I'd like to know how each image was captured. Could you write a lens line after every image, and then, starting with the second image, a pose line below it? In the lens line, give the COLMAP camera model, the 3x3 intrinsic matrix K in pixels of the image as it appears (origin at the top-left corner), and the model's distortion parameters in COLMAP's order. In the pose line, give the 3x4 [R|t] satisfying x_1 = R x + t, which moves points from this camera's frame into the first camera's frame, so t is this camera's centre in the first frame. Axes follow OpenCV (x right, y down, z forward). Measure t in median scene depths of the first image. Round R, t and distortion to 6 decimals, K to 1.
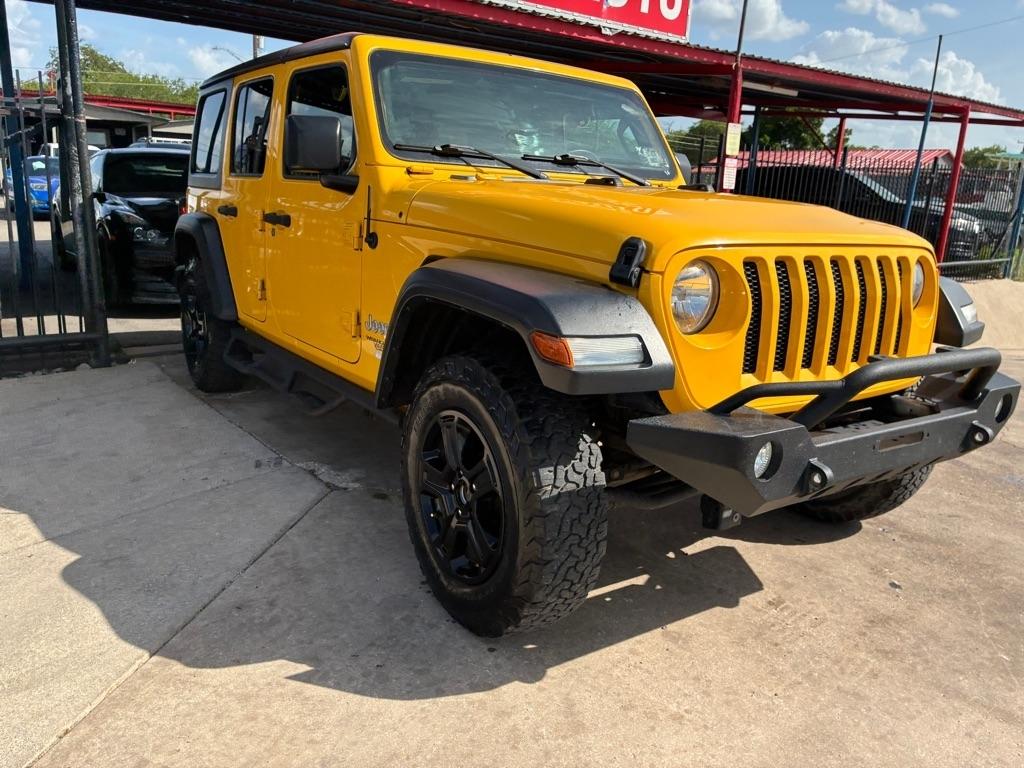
lens RADIAL K [[784.0, 0, 524.5], [0, 784.0, 393.6], [0, 0, 1]] dist [0.054033, -0.074419]
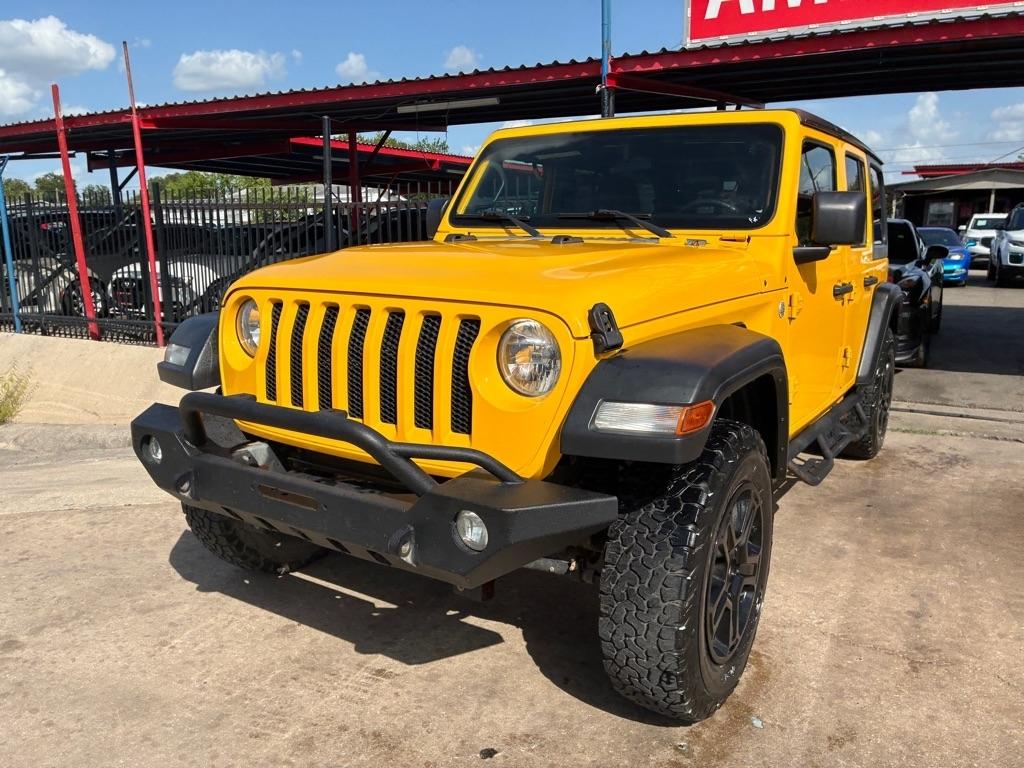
lens RADIAL K [[784.0, 0, 519.1], [0, 784.0, 371.4], [0, 0, 1]] dist [0.054033, -0.074419]
pose [[0.393692, 0.116113, -0.911879, 1.120569], [-0.217901, 0.975505, 0.030139, -0.137196], [0.893043, 0.186834, 0.409350, 0.655360]]
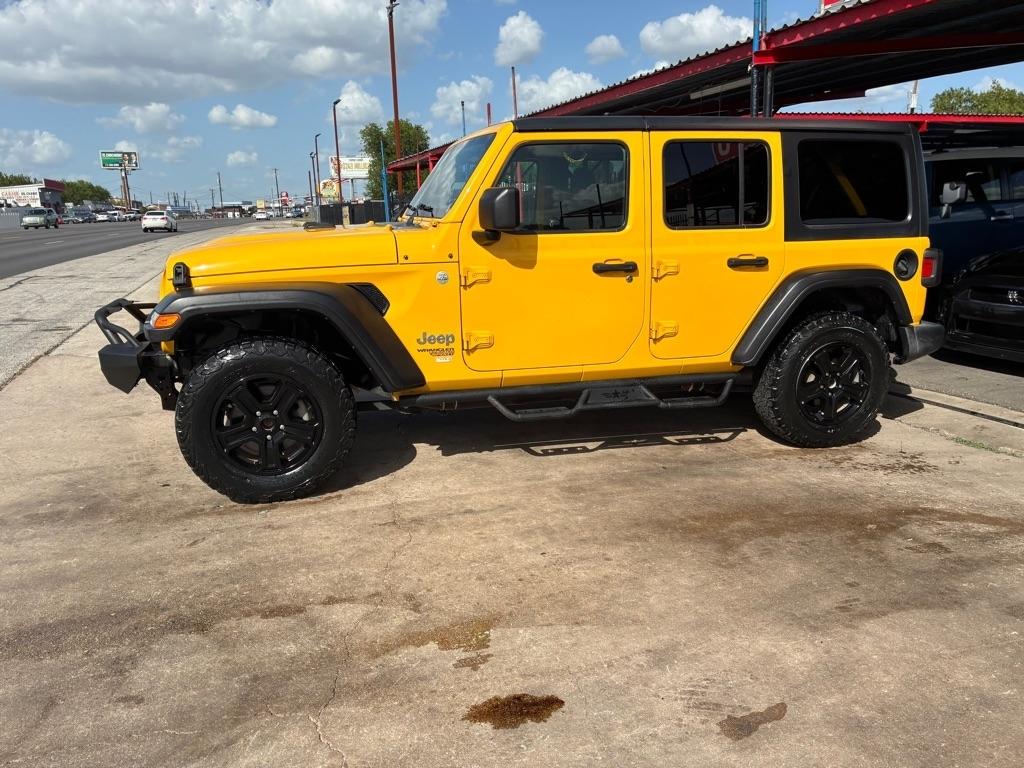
lens RADIAL K [[784.0, 0, 518.0], [0, 784.0, 389.3], [0, 0, 1]] dist [0.054033, -0.074419]
pose [[-0.331594, 0.172845, -0.927454, 1.611490], [-0.237042, 0.936273, 0.259238, -0.477436], [0.913157, 0.305808, -0.269491, 1.965143]]
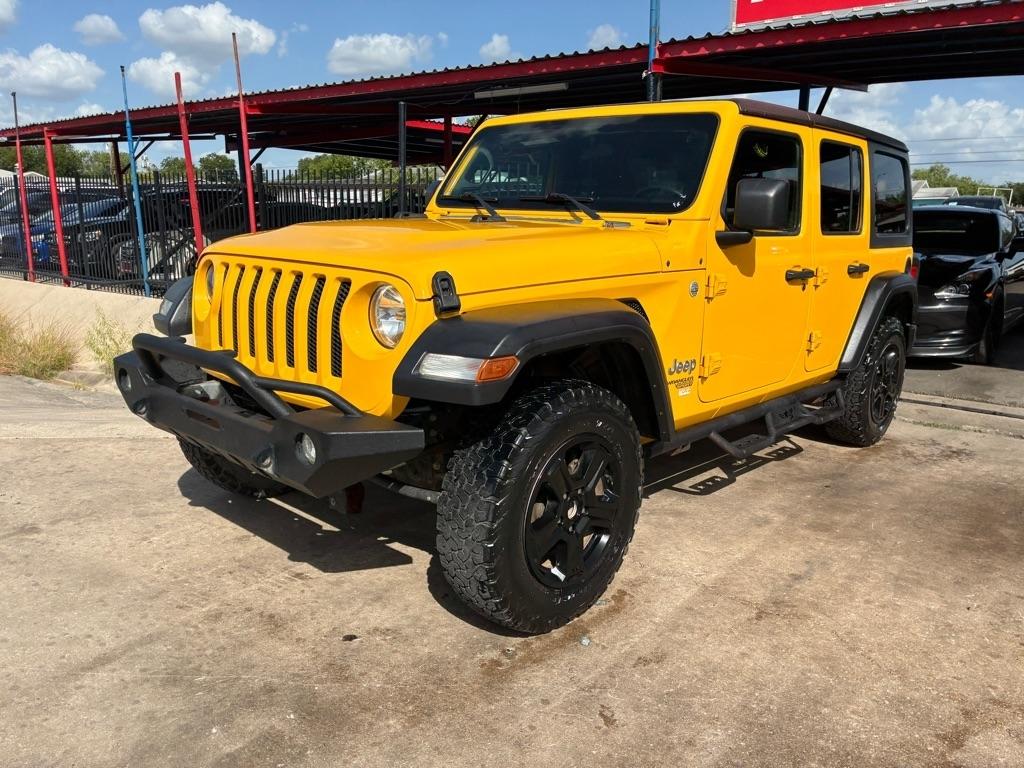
lens RADIAL K [[784.0, 0, 518.5], [0, 784.0, 386.8], [0, 0, 1]] dist [0.054033, -0.074419]
pose [[0.234001, 0.168408, -0.957540, 1.340138], [-0.257101, 0.960542, 0.106106, -0.182465], [0.937626, 0.221355, 0.268066, 0.876534]]
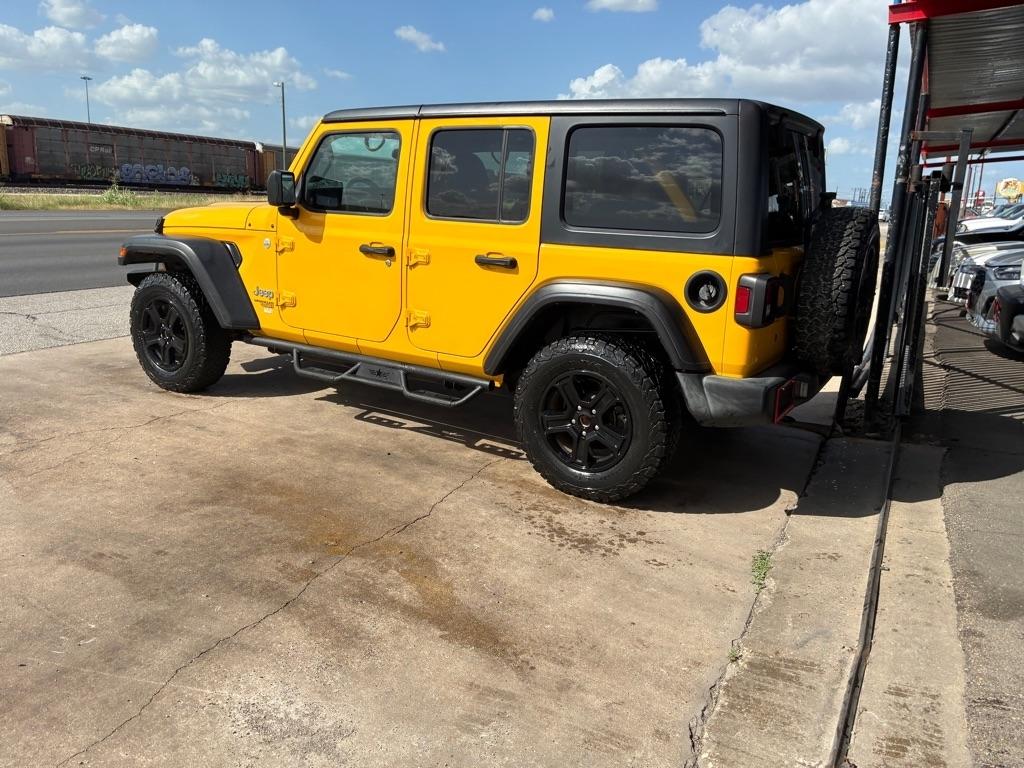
lens RADIAL K [[784.0, 0, 514.5], [0, 784.0, 371.5], [0, 0, 1]] dist [0.054033, -0.074419]
pose [[-0.914801, 0.009932, -0.403782, 0.494630], [-0.175085, 0.891139, 0.418588, -0.842372], [0.363984, 0.453621, -0.813476, 3.151799]]
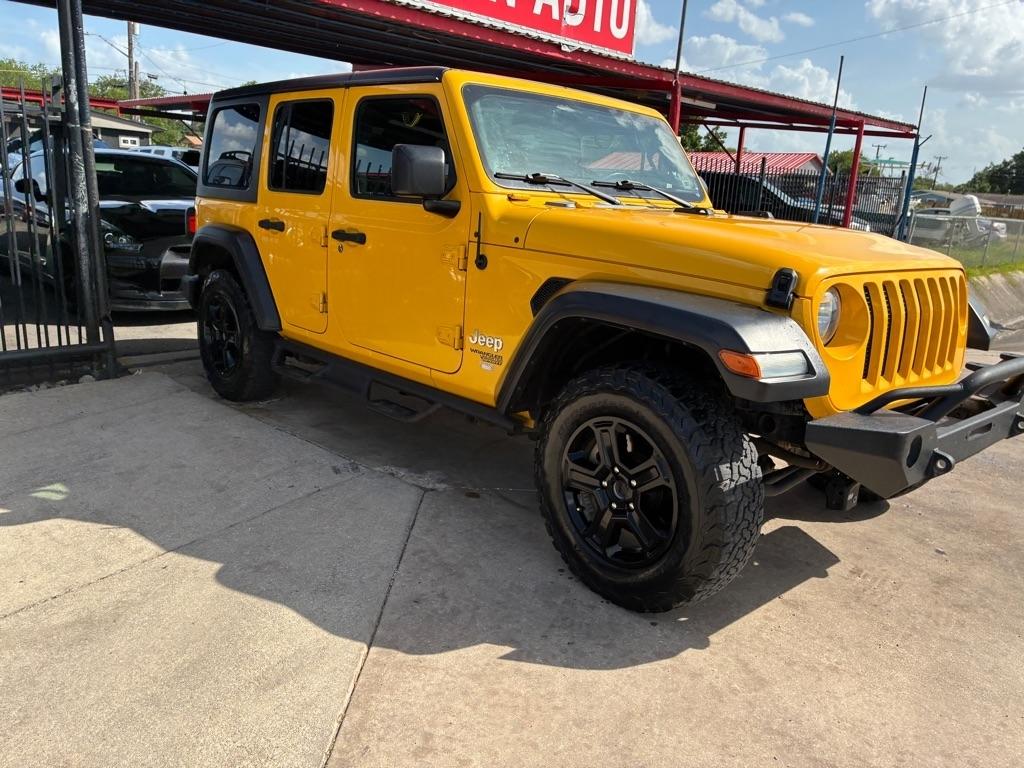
lens RADIAL K [[784.0, 0, 518.0], [0, 784.0, 378.7], [0, 0, 1]] dist [0.054033, -0.074419]
pose [[0.990736, -0.022883, 0.133864, -0.310173], [0.024424, 0.999653, -0.009883, -0.020554], [-0.133591, 0.013061, 0.990950, -0.092899]]
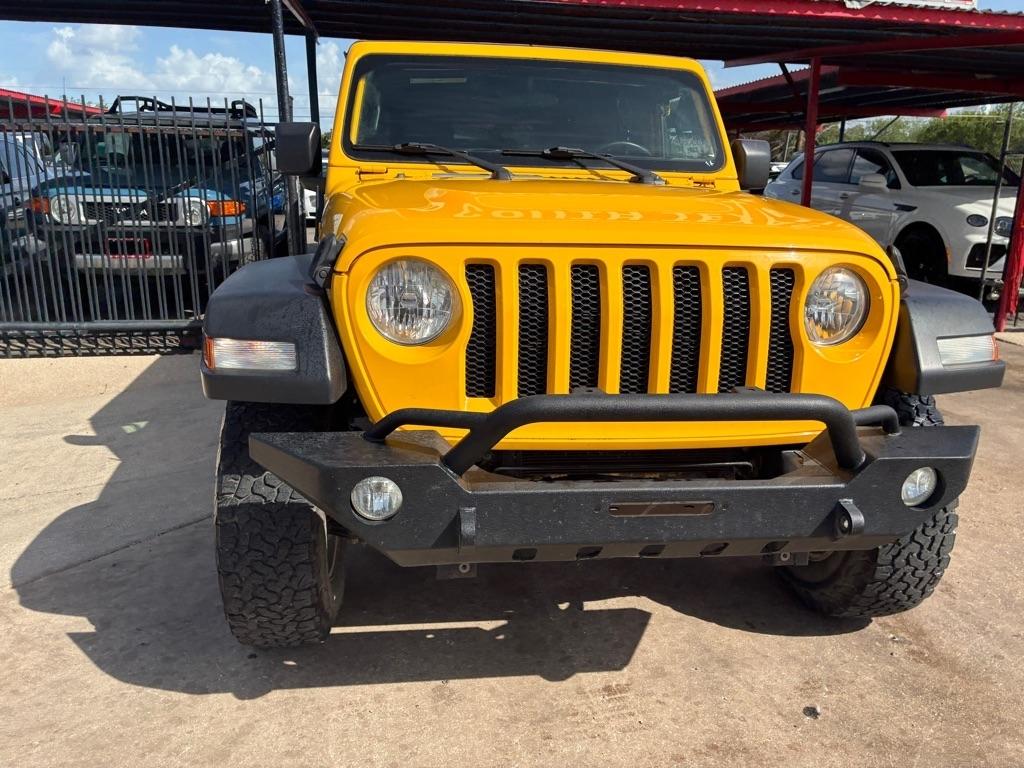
lens RADIAL K [[784.0, 0, 518.1], [0, 784.0, 371.5], [0, 0, 1]] dist [0.054033, -0.074419]
pose [[0.888969, 0.081375, -0.450679, 0.533152], [-0.096109, 0.995322, -0.009860, -0.036843], [0.447768, 0.052080, 0.892632, 0.211675]]
